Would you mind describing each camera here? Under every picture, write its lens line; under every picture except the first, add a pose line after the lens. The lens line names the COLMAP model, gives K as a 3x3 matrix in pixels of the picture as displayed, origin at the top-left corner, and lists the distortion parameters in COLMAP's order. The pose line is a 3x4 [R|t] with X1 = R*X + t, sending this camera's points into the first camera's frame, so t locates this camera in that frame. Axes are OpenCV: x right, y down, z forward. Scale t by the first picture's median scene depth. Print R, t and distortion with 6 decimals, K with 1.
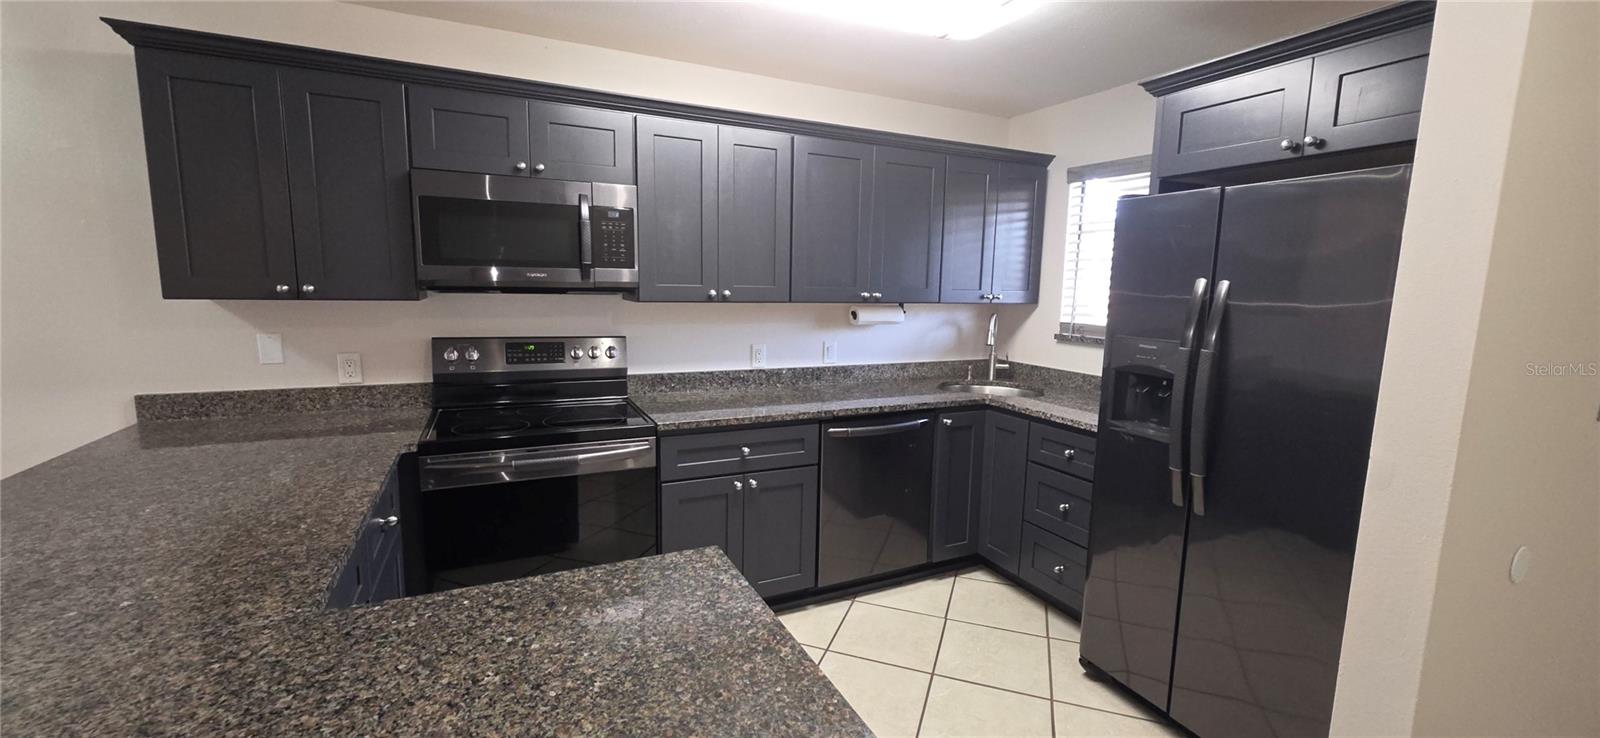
lens RADIAL K [[631.1, 0, 800.0], [0, 631.1, 369.0], [0, 0, 1]] dist [0.002977, -0.000179]
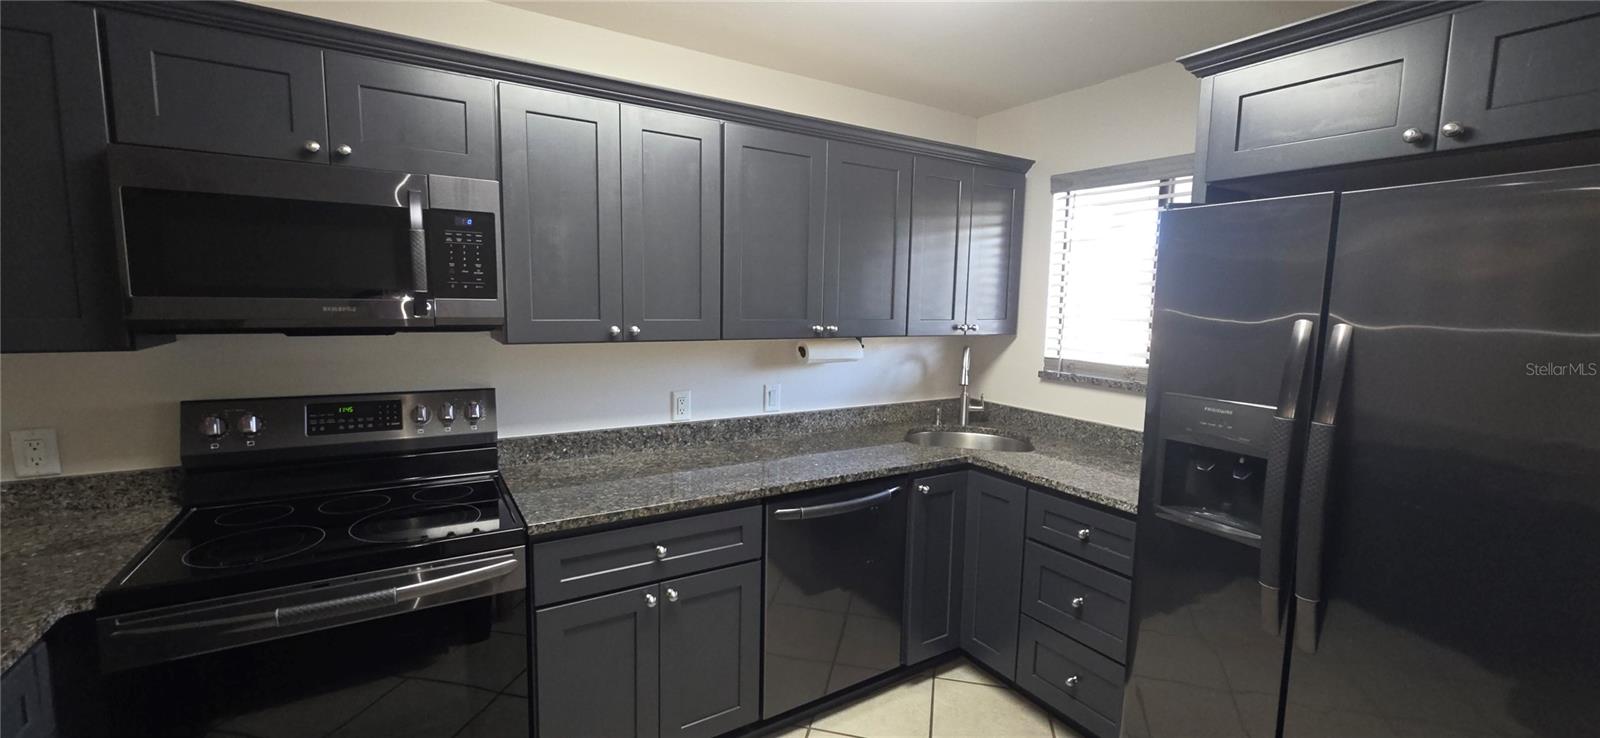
lens RADIAL K [[634.6, 0, 800.0], [0, 634.6, 369.0], [0, 0, 1]] dist [0.003309, -0.000115]
pose [[0.994356, -0.011417, 0.105475, -0.002662], [0.013811, 0.999663, -0.021997, -0.055419], [-0.105189, 0.023330, 0.994179, 0.242355]]
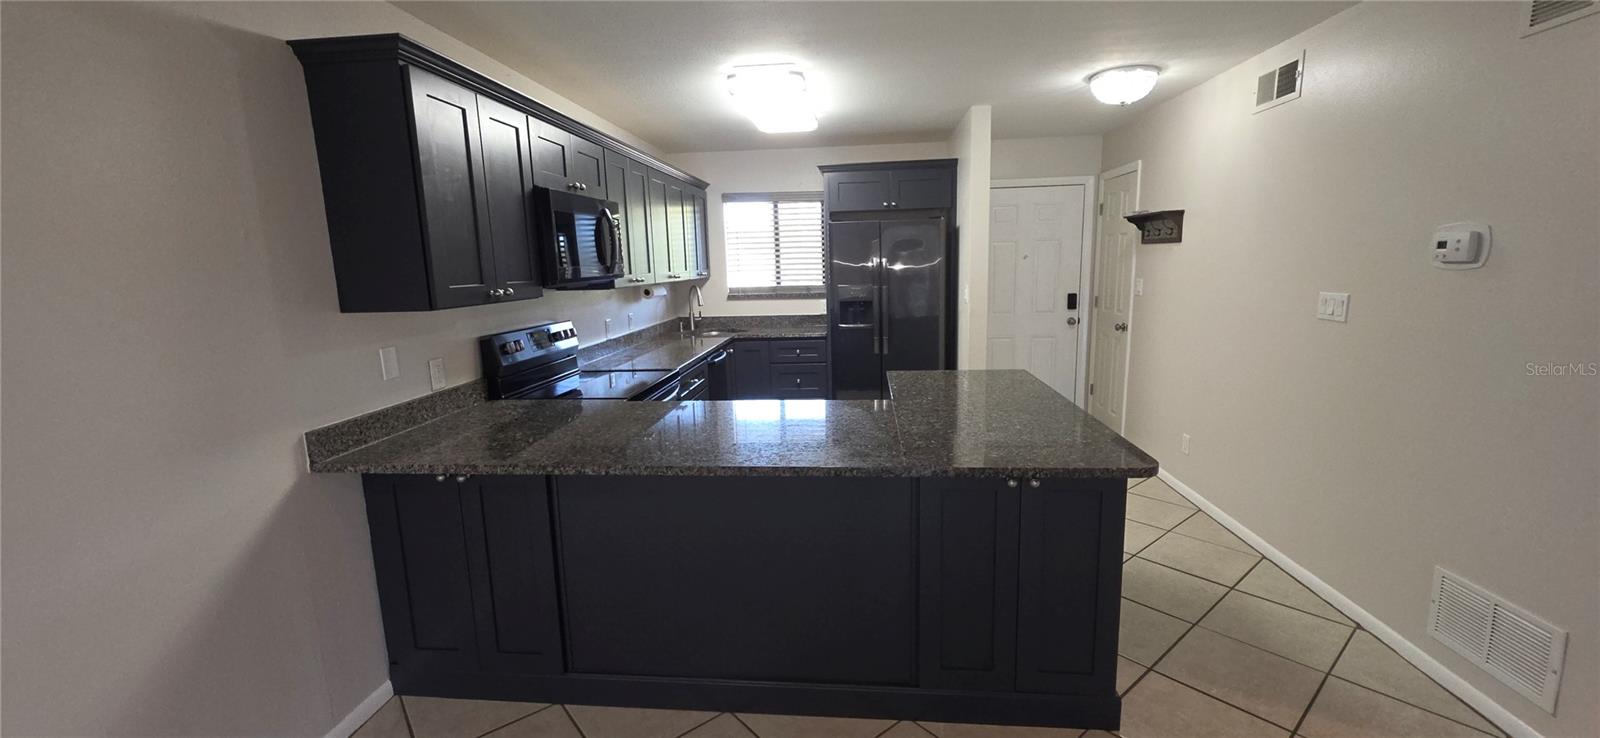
lens RADIAL K [[637.9, 0, 800.0], [0, 637.9, 369.0], [0, 0, 1]] dist [0.002764, 0.000081]
pose [[0.516810, -0.177716, 0.837451, -1.145884], [0.154513, 0.981515, 0.112935, -0.031220], [-0.842041, 0.071032, 0.534716, -0.027731]]
